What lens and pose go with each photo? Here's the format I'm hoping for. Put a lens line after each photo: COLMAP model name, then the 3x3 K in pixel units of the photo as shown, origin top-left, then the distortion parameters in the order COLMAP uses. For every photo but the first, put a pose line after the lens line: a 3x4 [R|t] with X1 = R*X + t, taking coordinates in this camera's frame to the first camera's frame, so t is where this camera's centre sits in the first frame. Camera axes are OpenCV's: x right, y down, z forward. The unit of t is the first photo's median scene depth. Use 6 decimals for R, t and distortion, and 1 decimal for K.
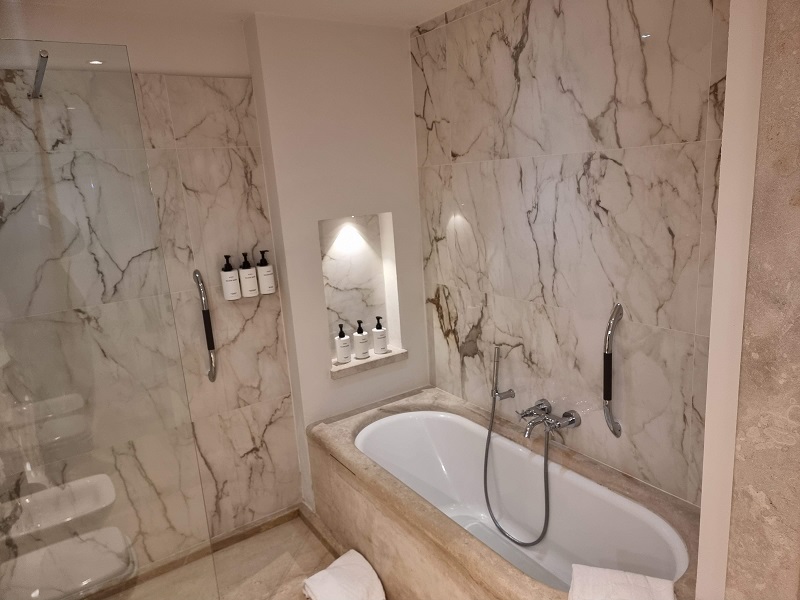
lens RADIAL K [[555.0, 0, 402.1], [0, 555.0, 295.5], [0, 0, 1]] dist [0.085721, -0.076358]
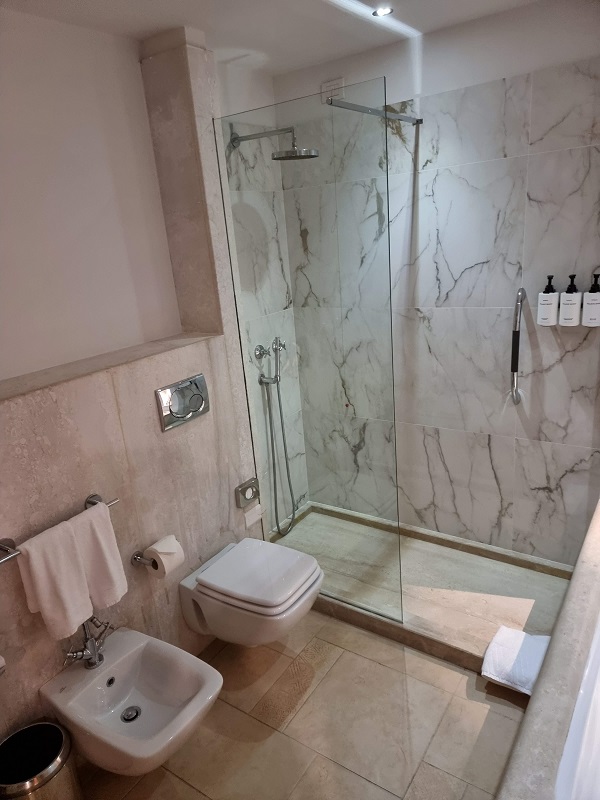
lens RADIAL K [[555.0, 0, 300.0], [0, 555.0, 400.0], [0, 0, 1]] dist [0.085721, -0.076358]
pose [[0.364374, 0.308210, -0.878771, 0.408434], [-0.136157, 0.951135, 0.277134, -0.079009], [0.921245, 0.018671, 0.388534, 0.279413]]
